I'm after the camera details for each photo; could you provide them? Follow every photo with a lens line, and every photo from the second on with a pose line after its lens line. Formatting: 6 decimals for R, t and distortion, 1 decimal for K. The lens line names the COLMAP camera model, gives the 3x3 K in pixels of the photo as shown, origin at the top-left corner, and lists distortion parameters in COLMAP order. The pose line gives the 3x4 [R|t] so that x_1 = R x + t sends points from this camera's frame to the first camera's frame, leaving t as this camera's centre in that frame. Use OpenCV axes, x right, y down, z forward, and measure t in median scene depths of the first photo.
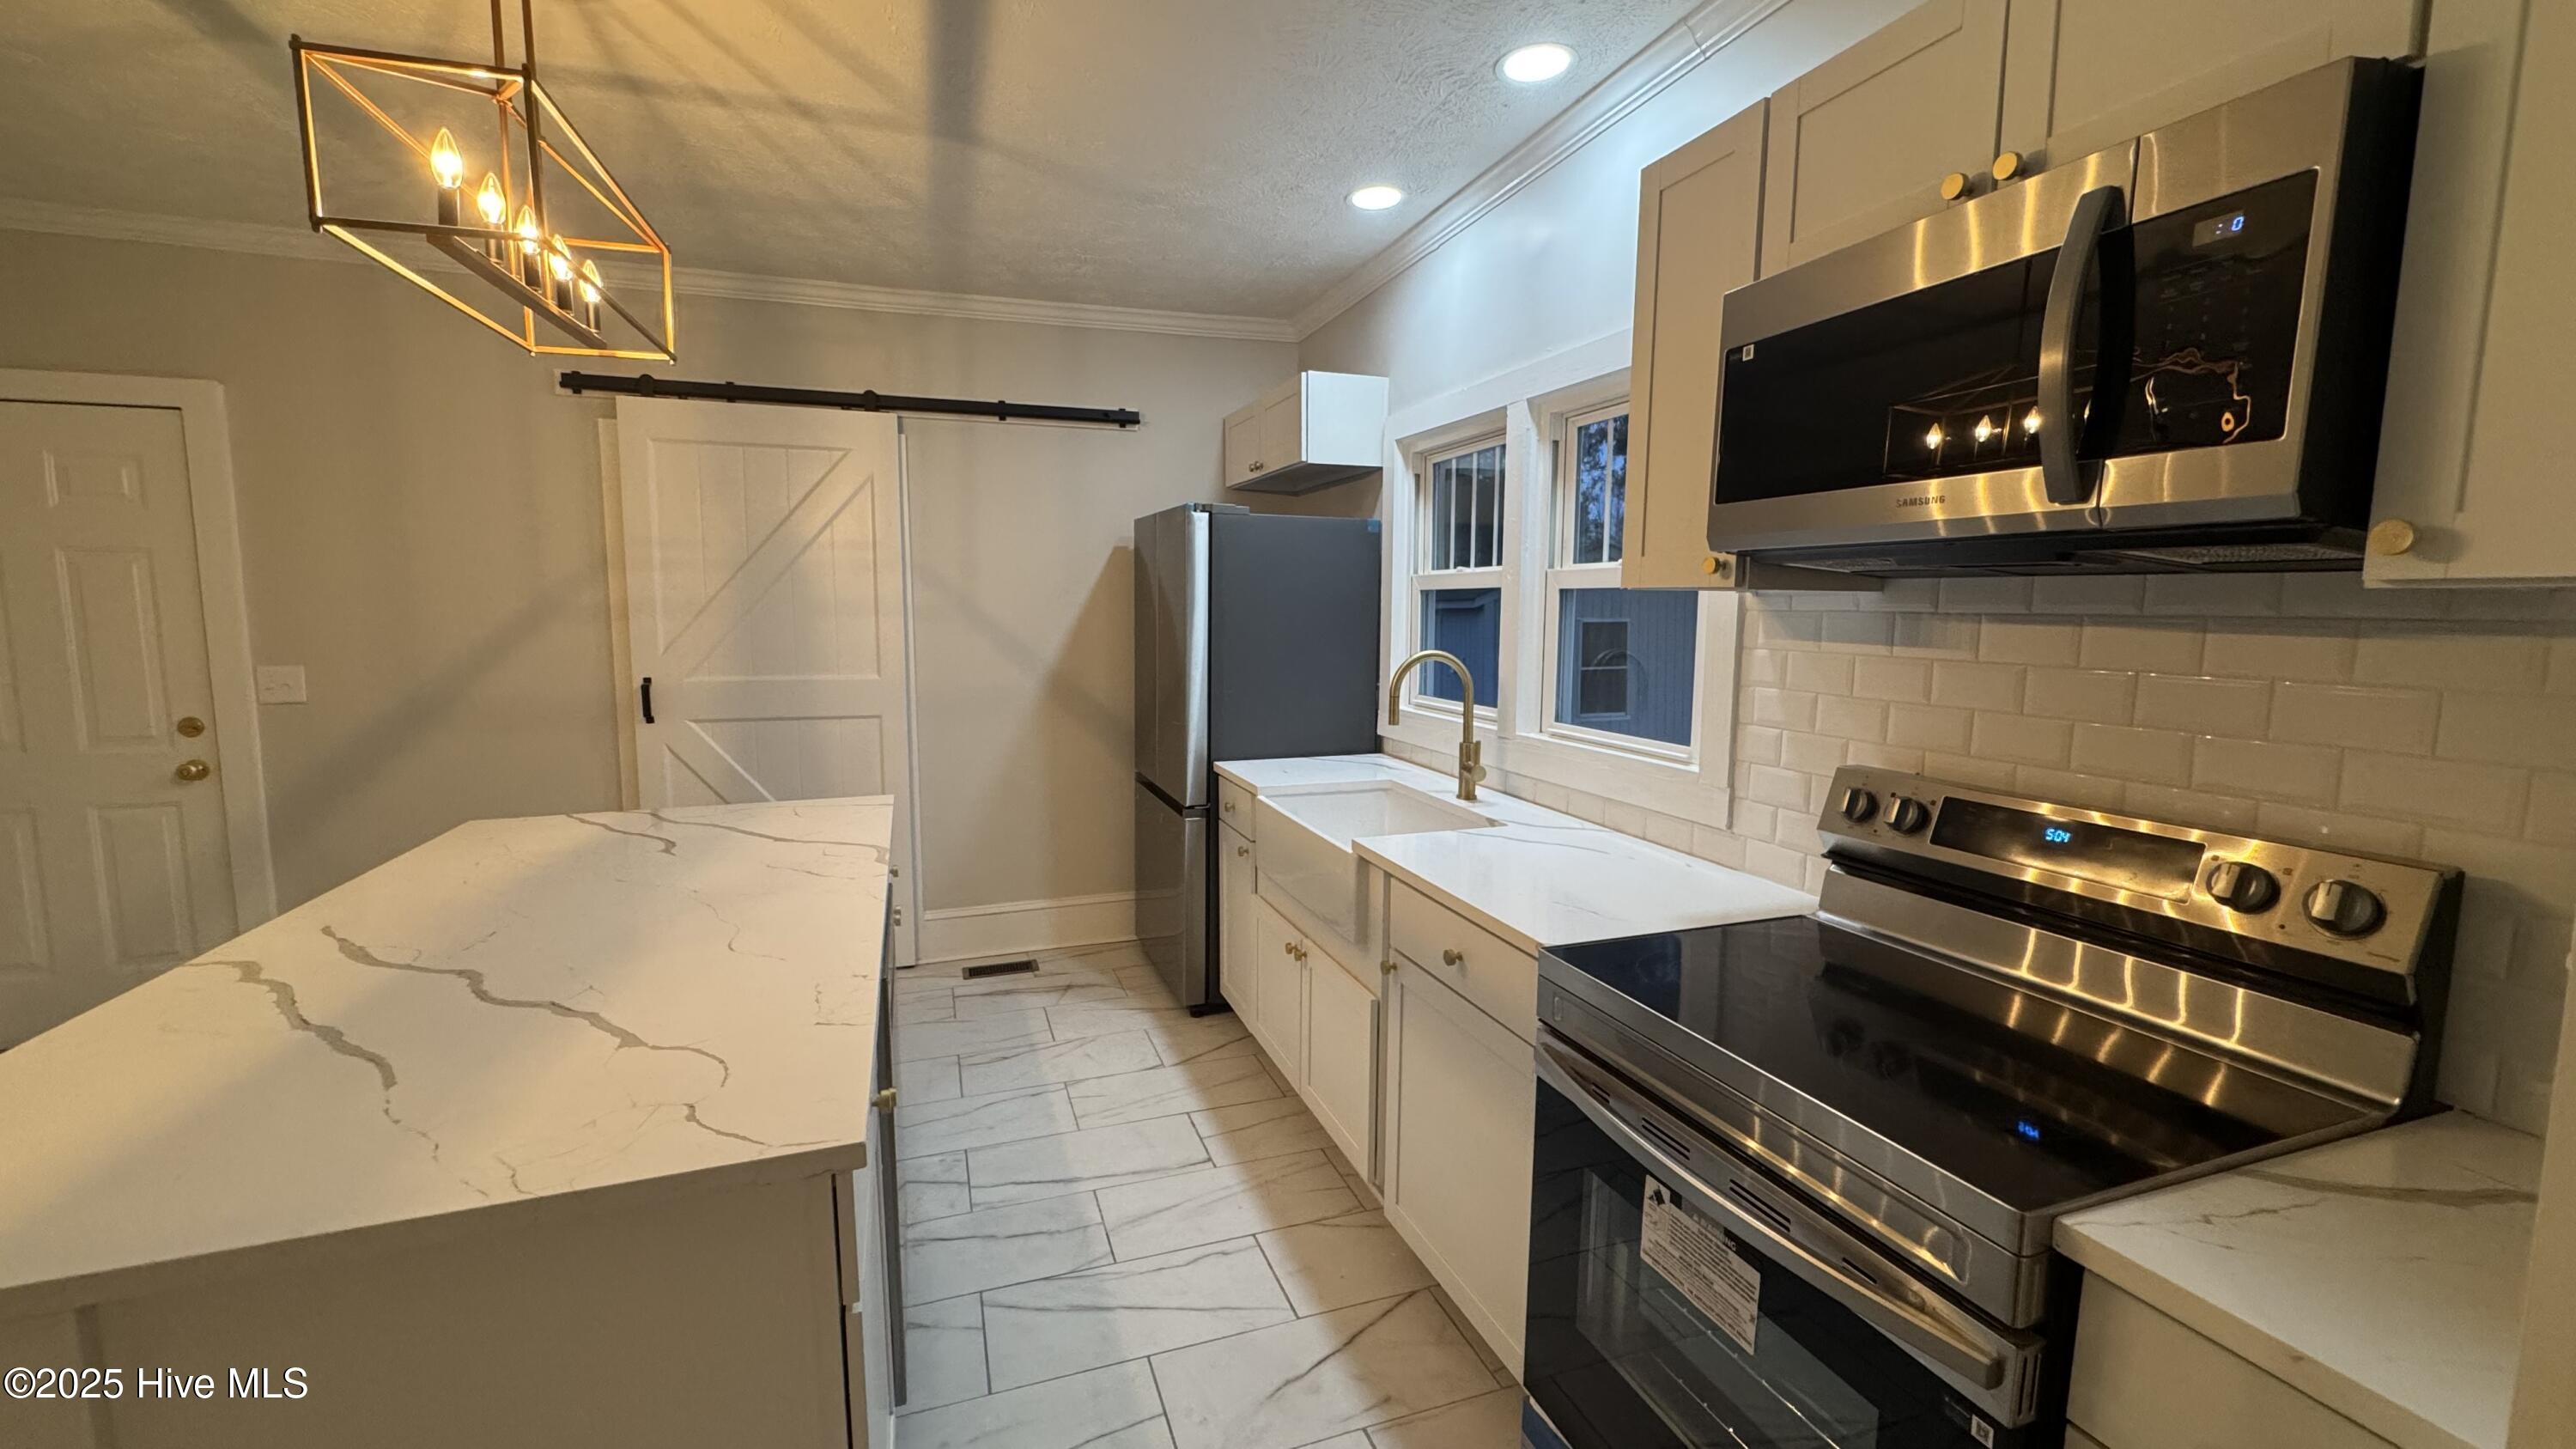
lens RADIAL K [[1029.3, 0, 1289.2], [0, 1029.3, 724.7], [0, 0, 1]] dist [-0.002429, 0.000258]
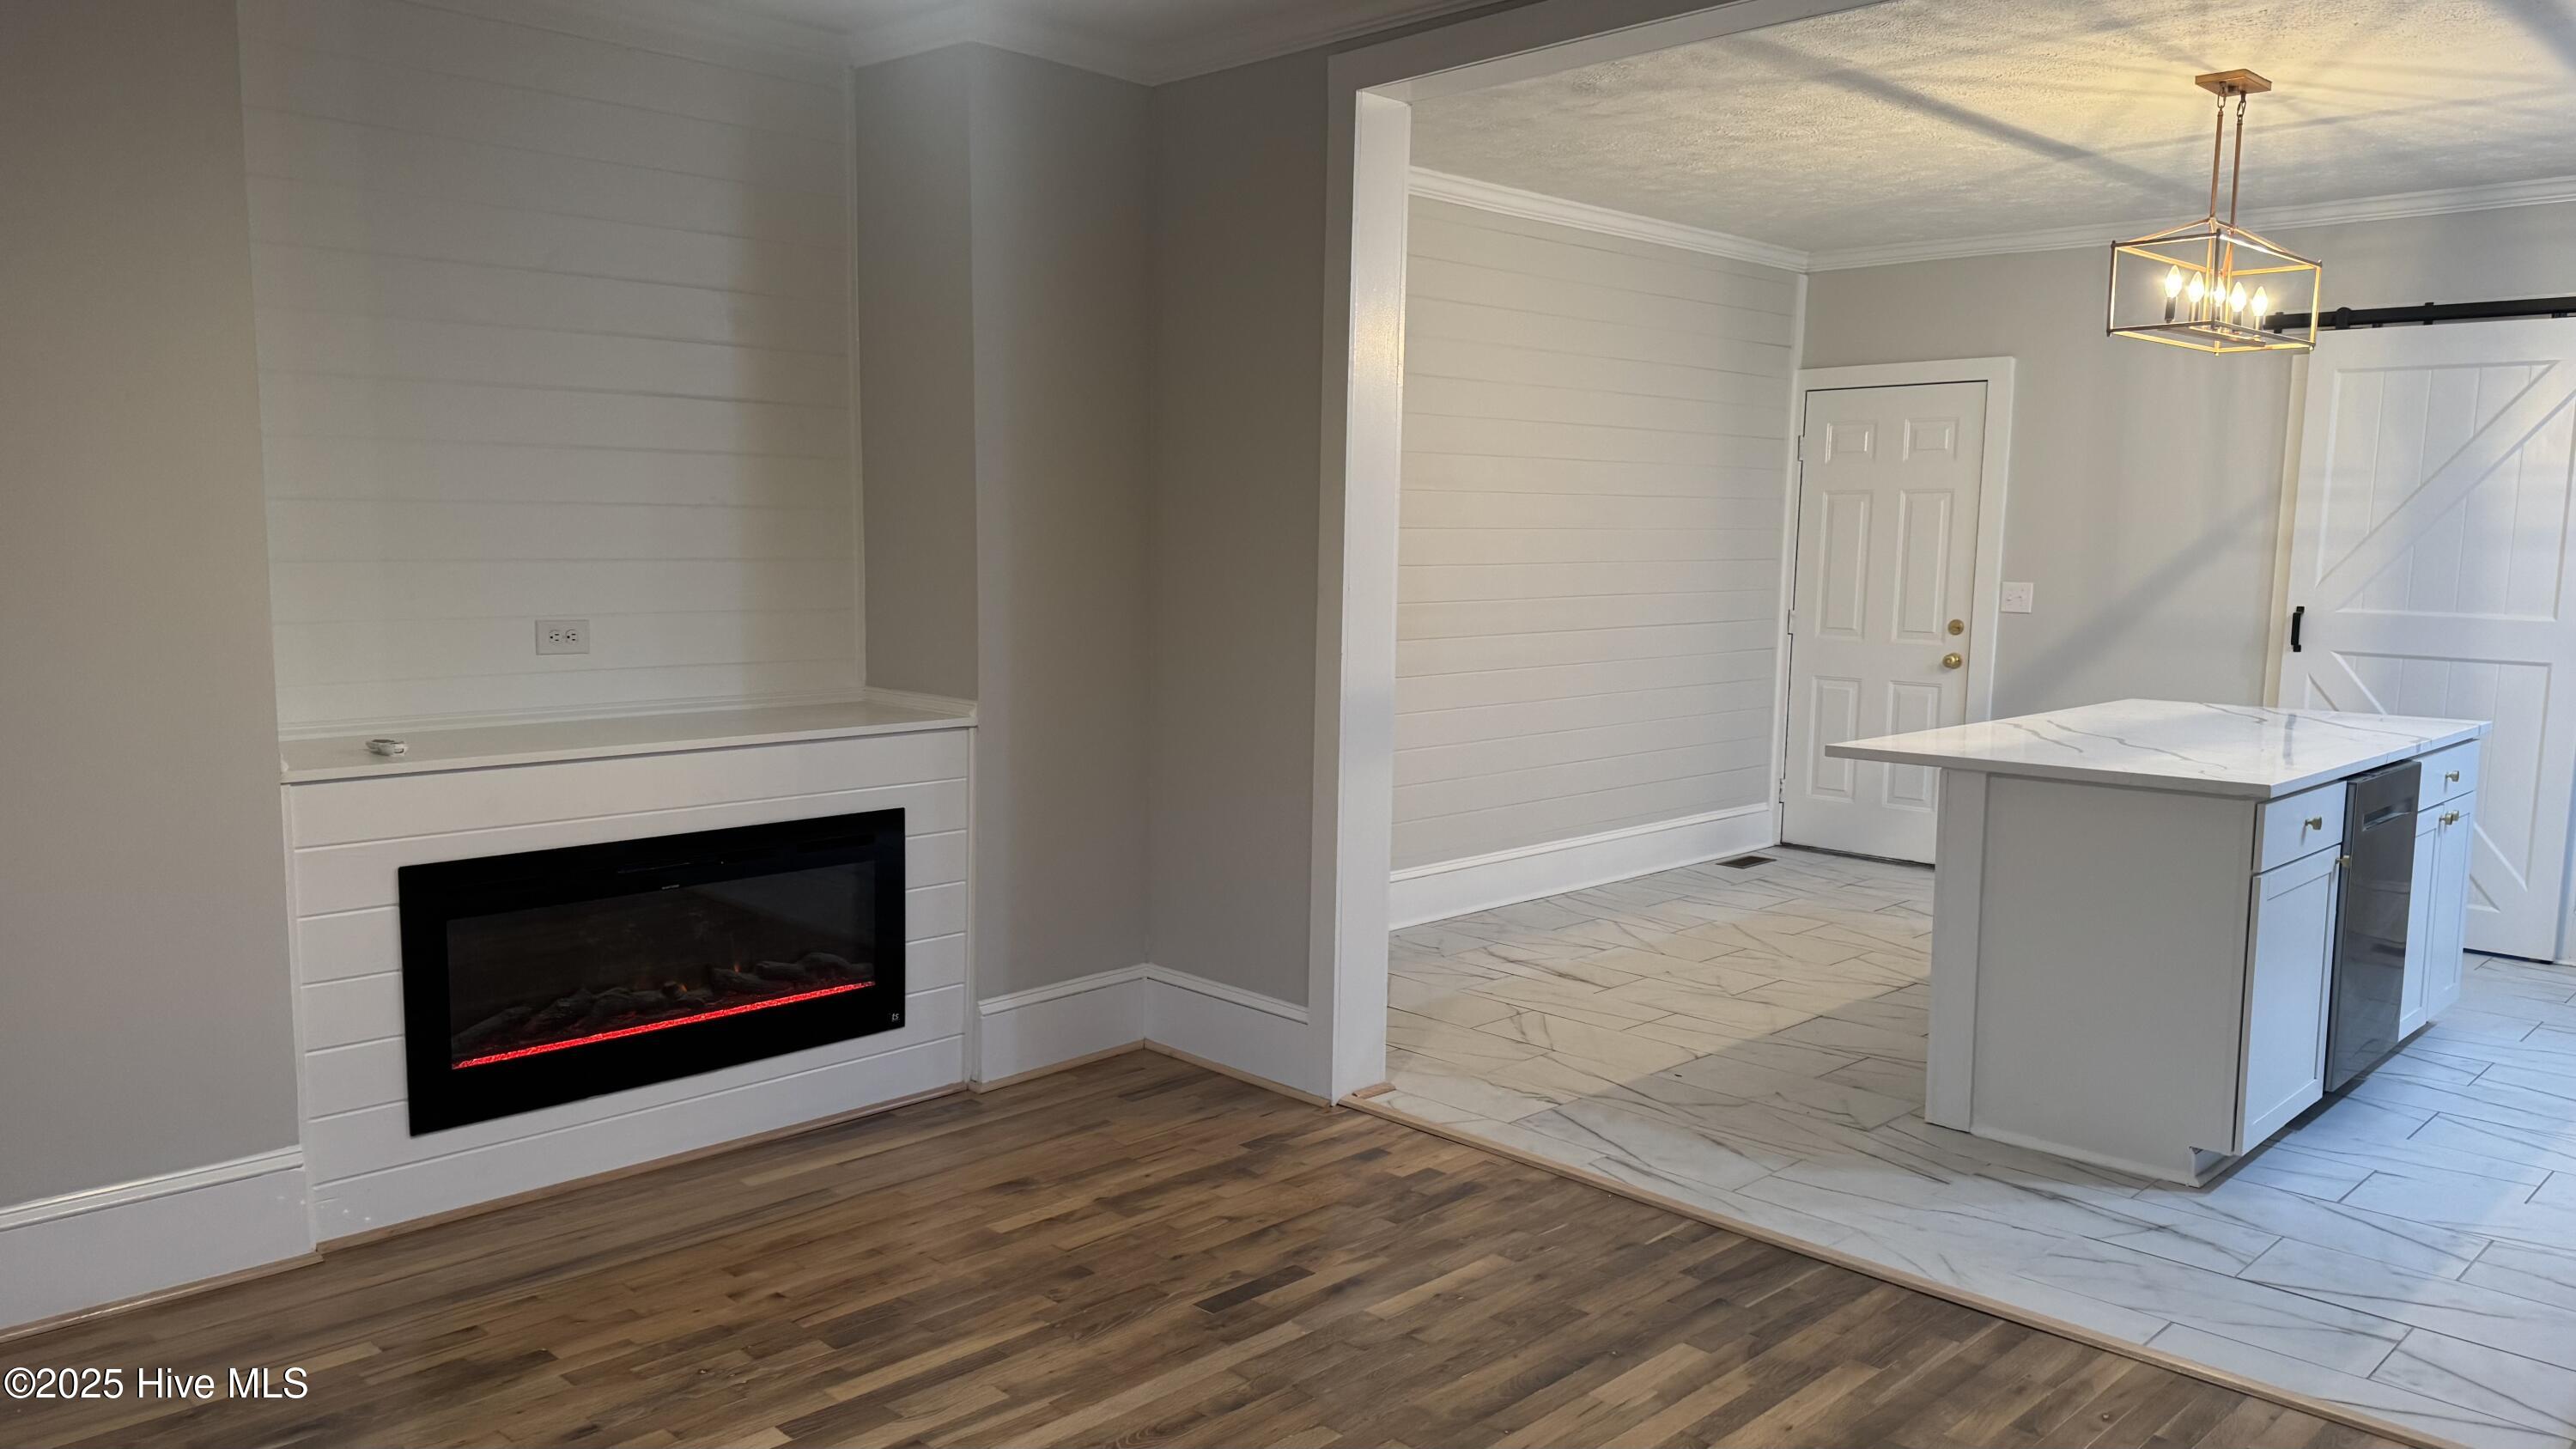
lens RADIAL K [[1806.4, 0, 1289.6], [0, 1806.4, 745.2], [0, 0, 1]] dist [0.071328, -0.092117]
pose [[0.434134, 0.108887, -0.894243, 0.640108], [-0.116193, 0.991145, 0.064277, 0.100578], [0.893323, 0.076000, 0.442942, -0.762458]]
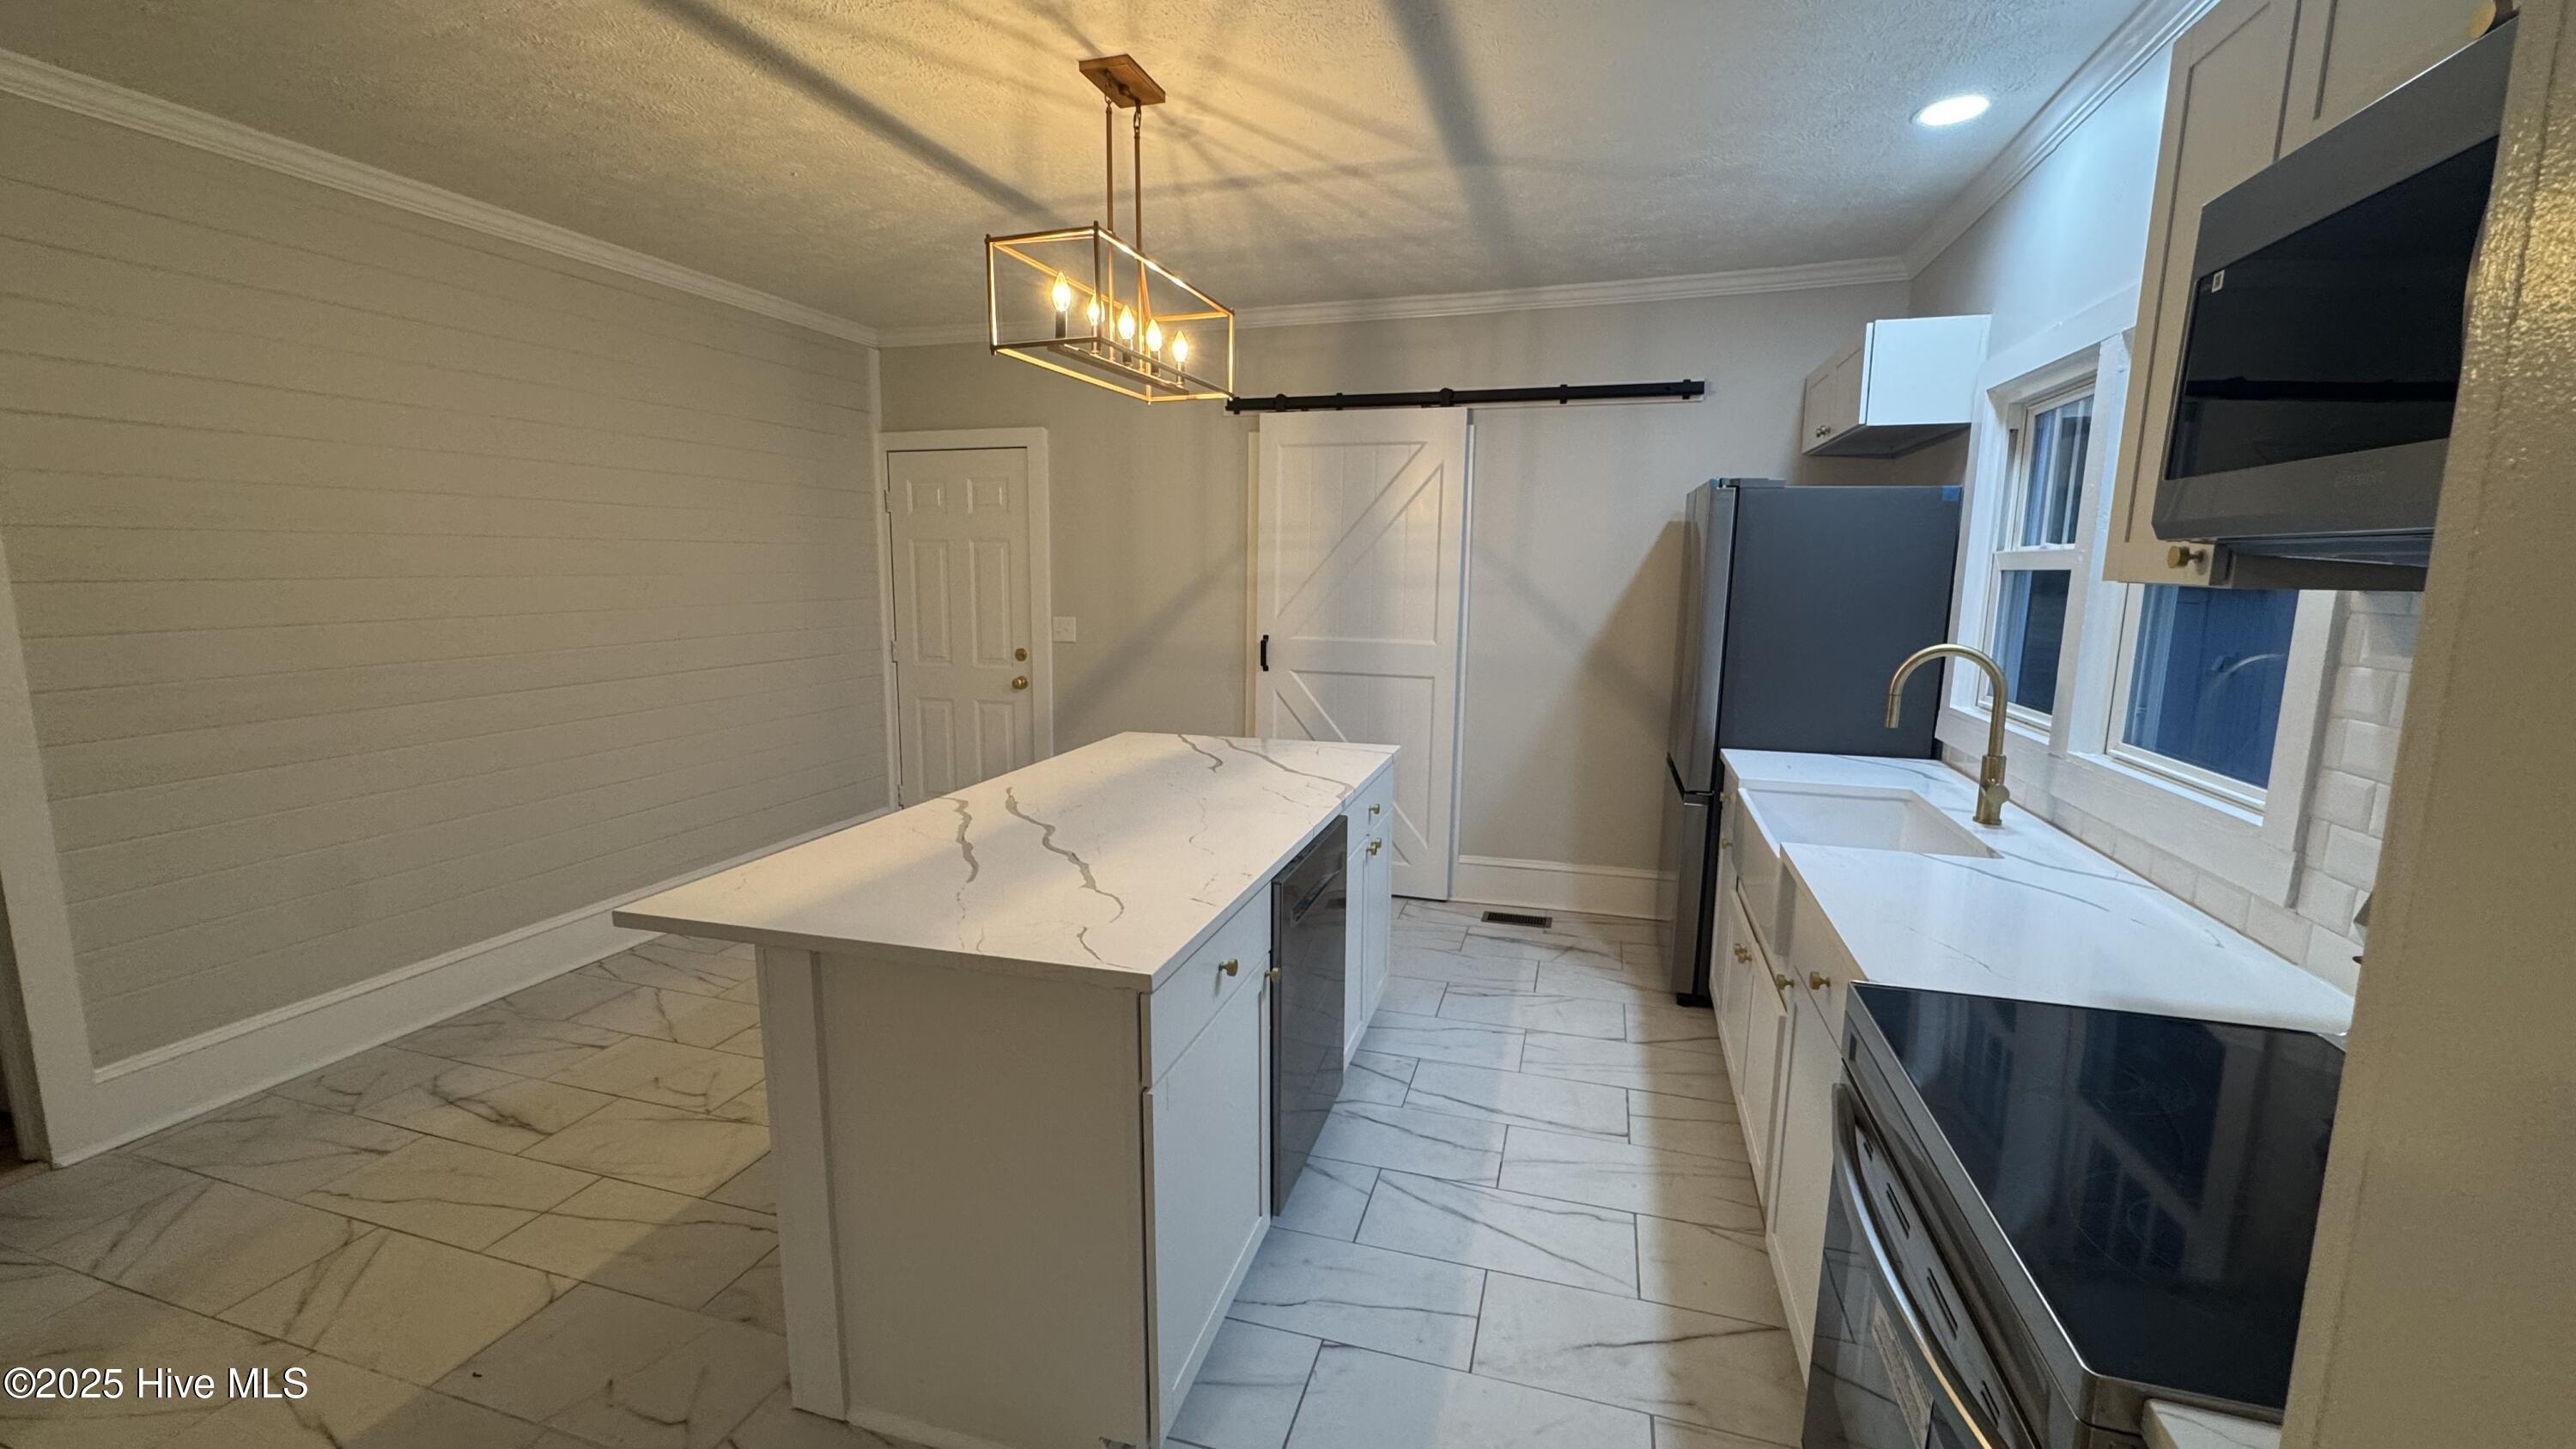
lens RADIAL K [[1029.3, 0, 1286.3], [0, 1029.3, 723.5], [0, 0, 1]] dist [-0.002429, 0.000258]
pose [[0.803155, 0.093289, -0.588421, 0.174303], [-0.074144, 0.995637, 0.056648, -0.012001], [0.591139, -0.001869, 0.806568, -0.013789]]
